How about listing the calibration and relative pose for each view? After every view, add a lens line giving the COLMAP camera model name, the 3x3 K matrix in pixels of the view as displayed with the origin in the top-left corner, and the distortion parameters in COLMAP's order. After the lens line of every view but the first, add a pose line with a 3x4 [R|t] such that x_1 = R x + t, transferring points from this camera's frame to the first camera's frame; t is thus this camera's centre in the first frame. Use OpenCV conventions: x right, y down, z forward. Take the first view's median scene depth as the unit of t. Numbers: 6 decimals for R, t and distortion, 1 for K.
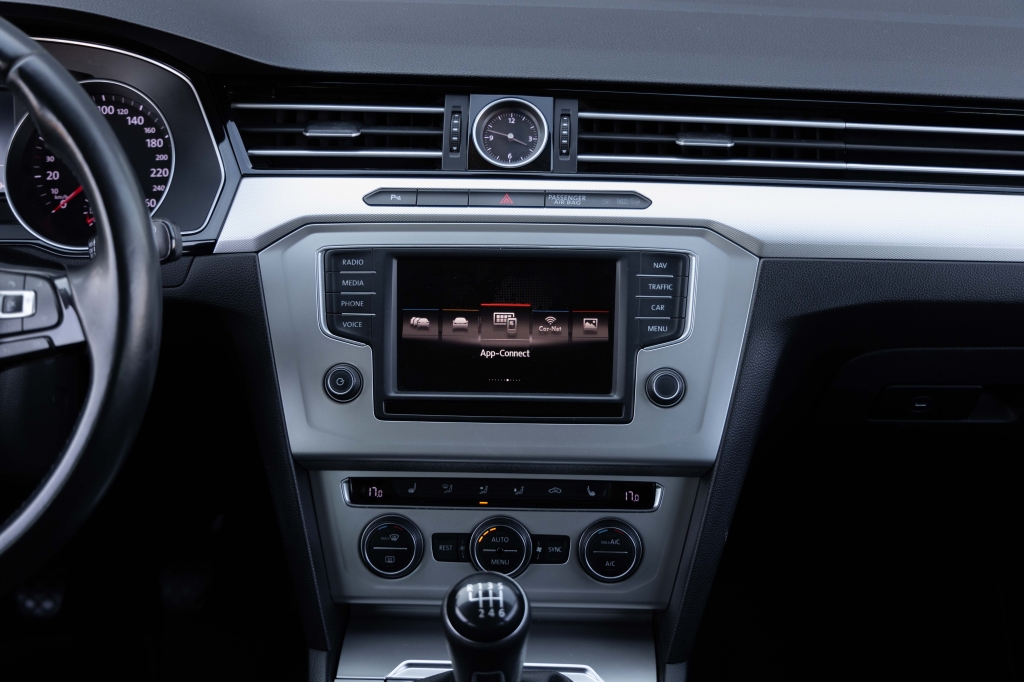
lens RADIAL K [[1540.5, 0, 527.0], [0, 1540.5, 341.4], [0, 0, 1]] dist [-0.005221, 0.000000]
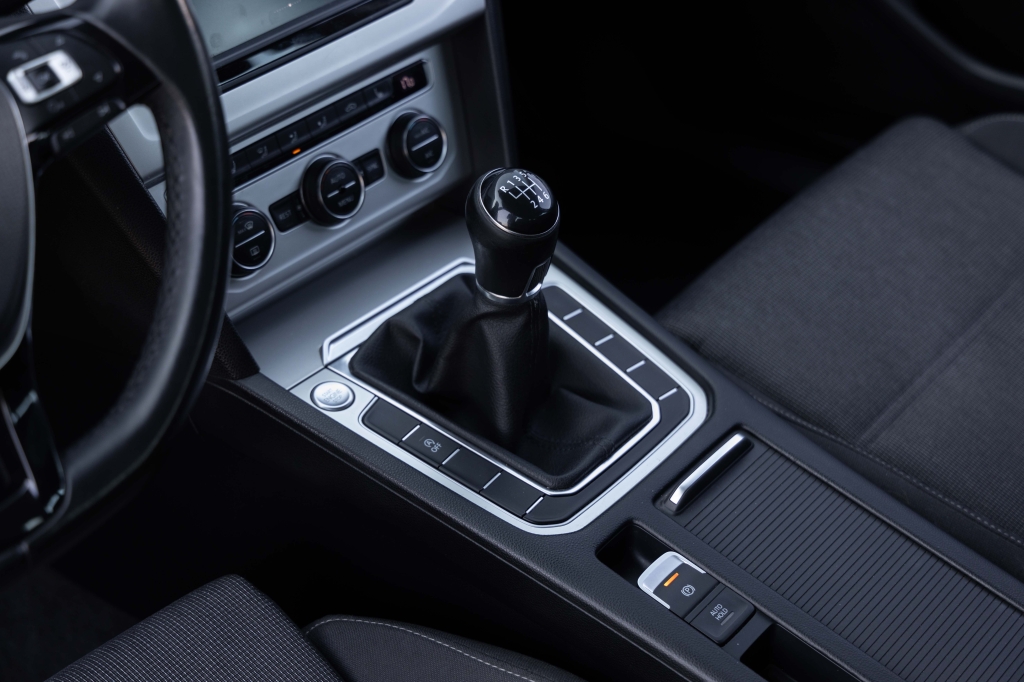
lens RADIAL K [[1904.8, 0, 512.5], [0, 1904.8, 341.4], [0, 0, 1]] dist [-0.026892, 0.000000]
pose [[0.636835, -0.456330, 0.621453, -0.687480], [0.317029, 0.889728, 0.328447, -0.119371], [-0.702804, -0.012148, 0.711280, 0.135809]]
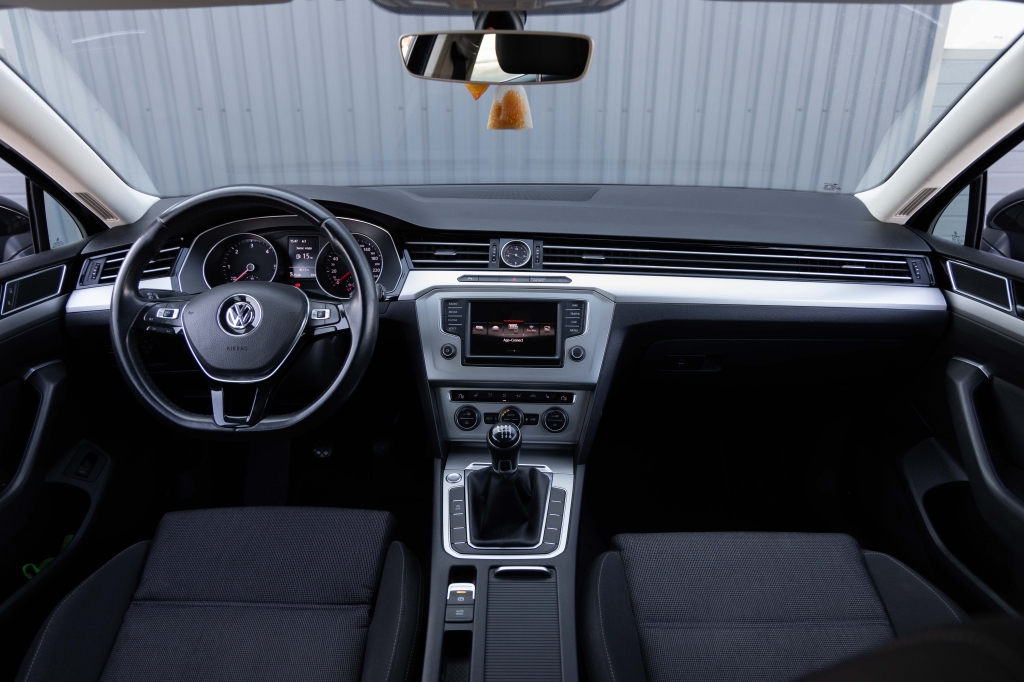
lens RADIAL K [[688.1, 0, 517.6], [0, 688.1, 341.1], [0, 0, 1]] dist [-0.001514, -0.005977]
pose [[0.999818, 0.004935, -0.018428, 0.013489], [-0.005684, 0.999151, -0.040806, 0.054446], [0.018211, 0.040903, 0.998997, -0.118901]]
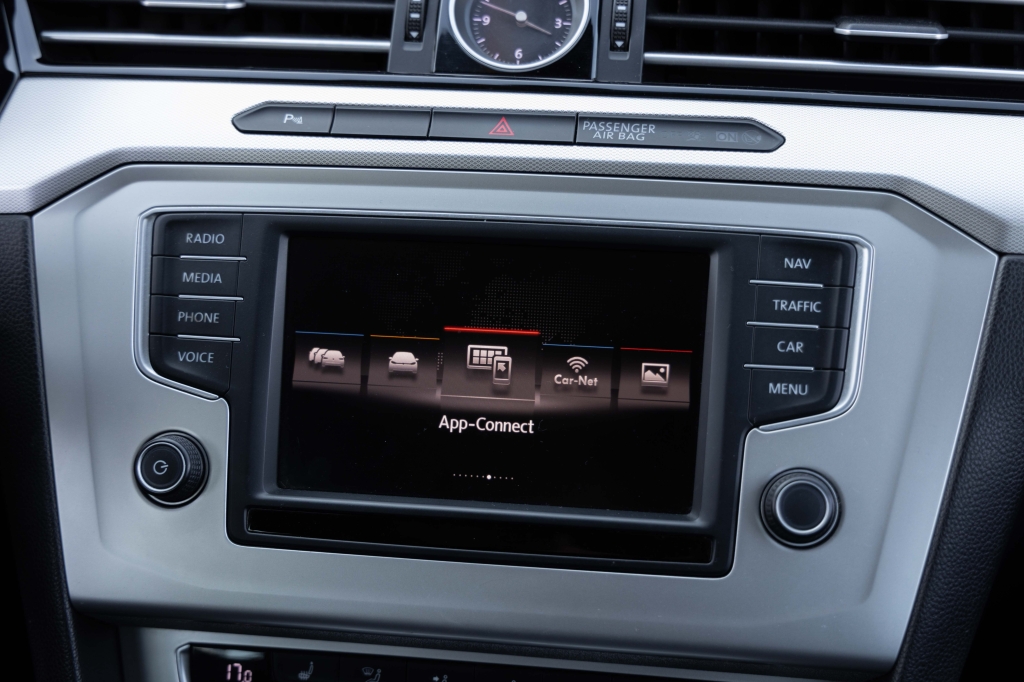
lens RADIAL K [[1494.5, 0, 509.2], [0, 1494.5, 344.0], [0, 0, 1]] dist [0.008459, 0.000000]
pose [[0.996137, 0.037973, -0.079172, 0.031670], [-0.039585, 0.999038, -0.018884, -0.009900], [0.078379, 0.021945, 0.996682, 0.498658]]
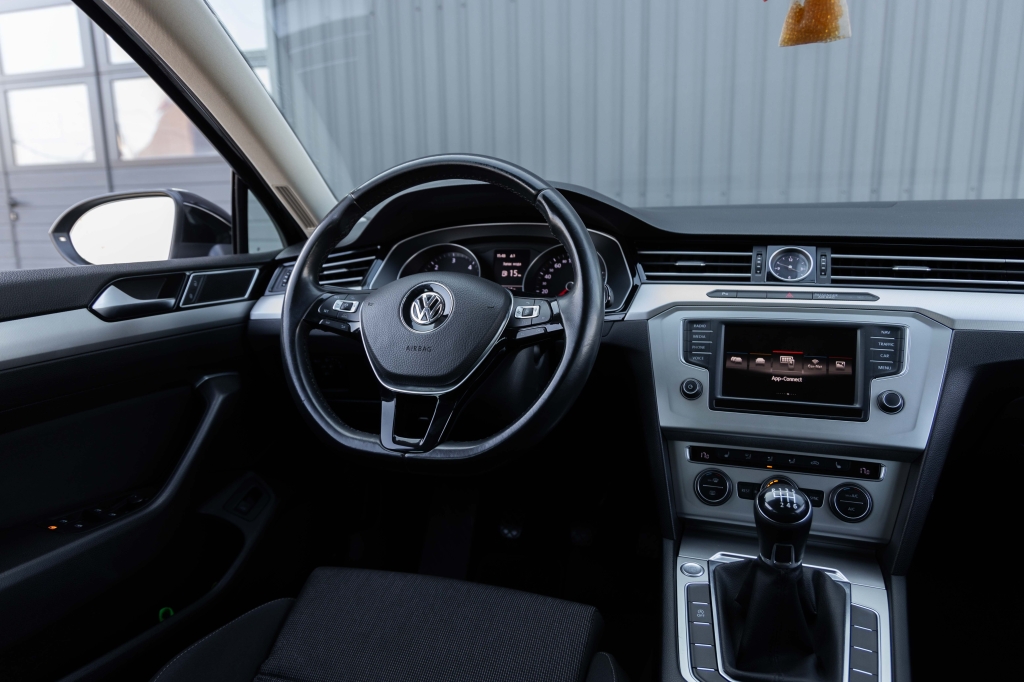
lens RADIAL K [[688.1, 0, 510.7], [0, 688.1, 338.9], [0, 0, 1]] dist [-0.001514, -0.005977]
pose [[0.949737, 0.038365, -0.310688, -0.070820], [-0.104217, 0.974599, -0.198233, 0.150529], [0.295191, 0.220648, 0.929611, 0.166699]]
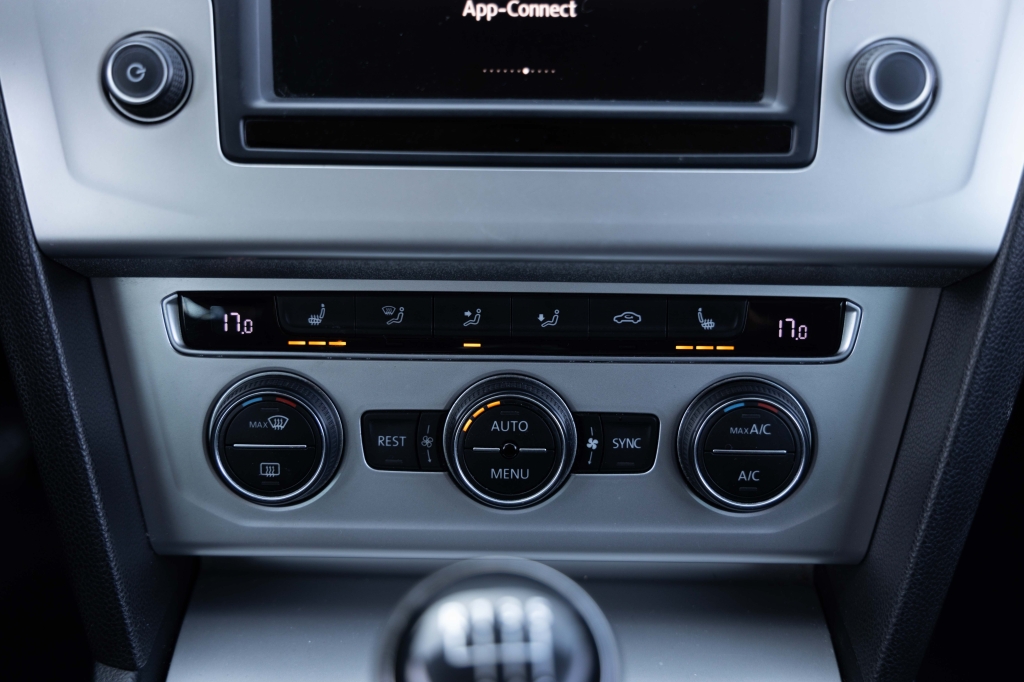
lens RADIAL K [[1494.5, 0, 509.5], [0, 1494.5, 344.3], [0, 0, 1]] dist [0.008459, 0.000000]
pose [[0.999840, -0.007431, 0.016274, -0.024533], [0.005015, 0.989596, 0.143788, 0.040663], [-0.017173, -0.143683, 0.989475, 0.563161]]
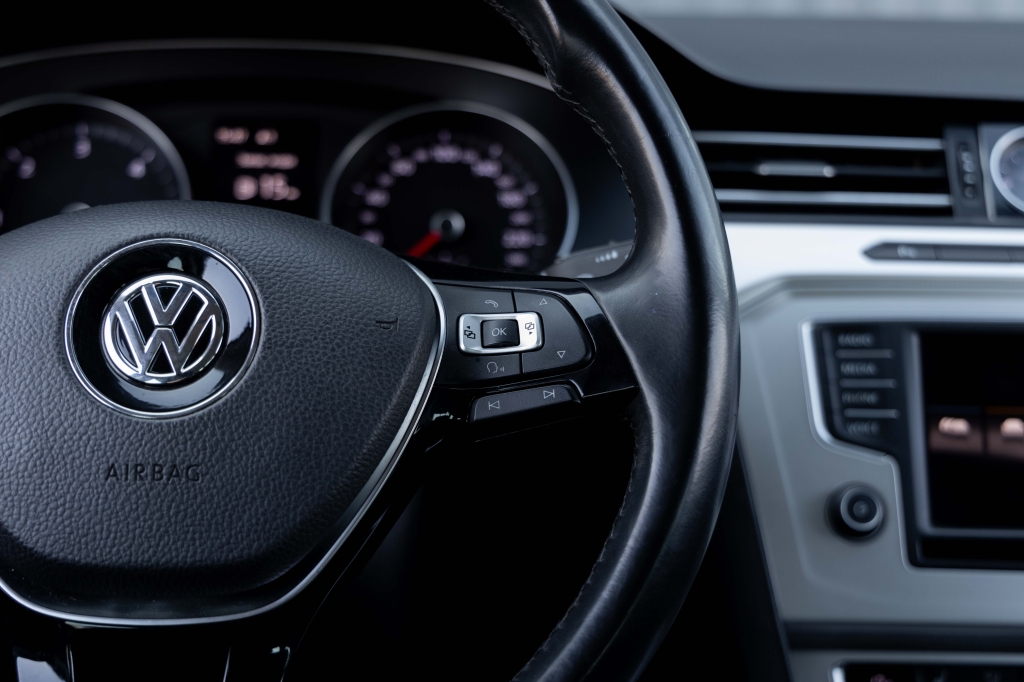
lens RADIAL K [[1494.5, 0, 515.5], [0, 1494.5, 338.8], [0, 0, 1]] dist [0.008459, 0.000000]
pose [[0.998893, 0.011833, 0.045517, -0.294096], [-0.003141, 0.982452, -0.186487, 0.073177], [-0.046925, 0.186138, 0.981402, 0.347315]]
